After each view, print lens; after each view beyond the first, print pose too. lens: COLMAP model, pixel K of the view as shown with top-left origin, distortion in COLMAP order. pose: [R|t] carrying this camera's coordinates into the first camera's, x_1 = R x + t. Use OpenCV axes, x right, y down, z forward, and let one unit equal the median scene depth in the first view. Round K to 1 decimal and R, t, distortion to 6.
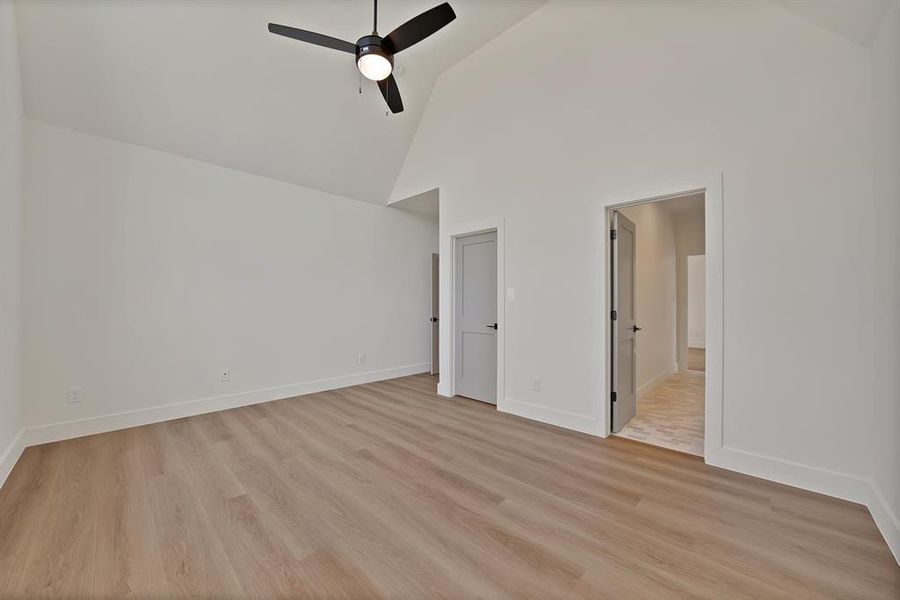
lens RADIAL K [[332.9, 0, 454.6], [0, 332.9, 305.3], [0, 0, 1]] dist [-0.011676, 0.000055]
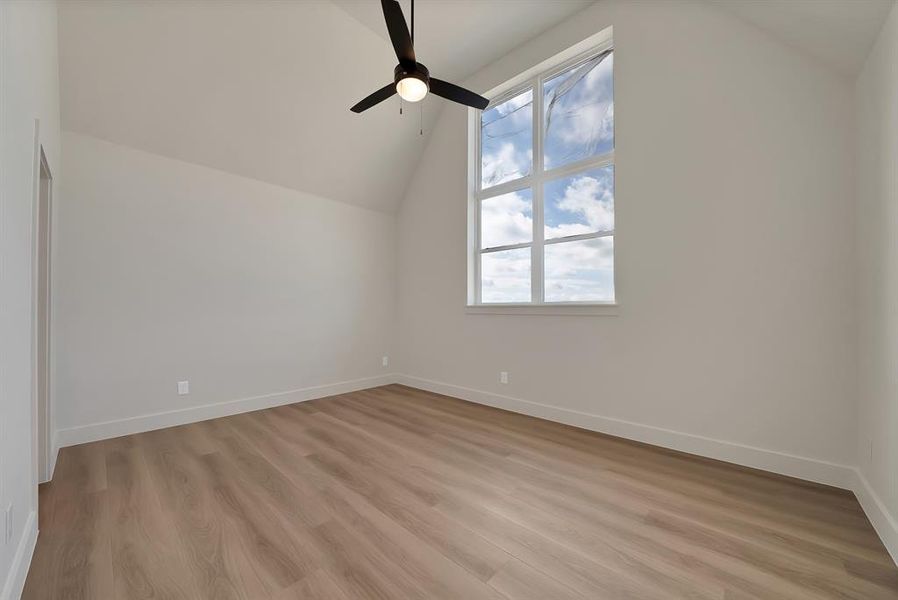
lens RADIAL K [[332.2, 0, 453.6], [0, 332.2, 305.3], [0, 0, 1]] dist [-0.011676, 0.000055]
pose [[-0.999822, -0.007408, -0.017341, -0.325659], [-0.007304, 0.999955, -0.006092, -0.009504], [0.017385, -0.005964, -0.999831, 1.852487]]
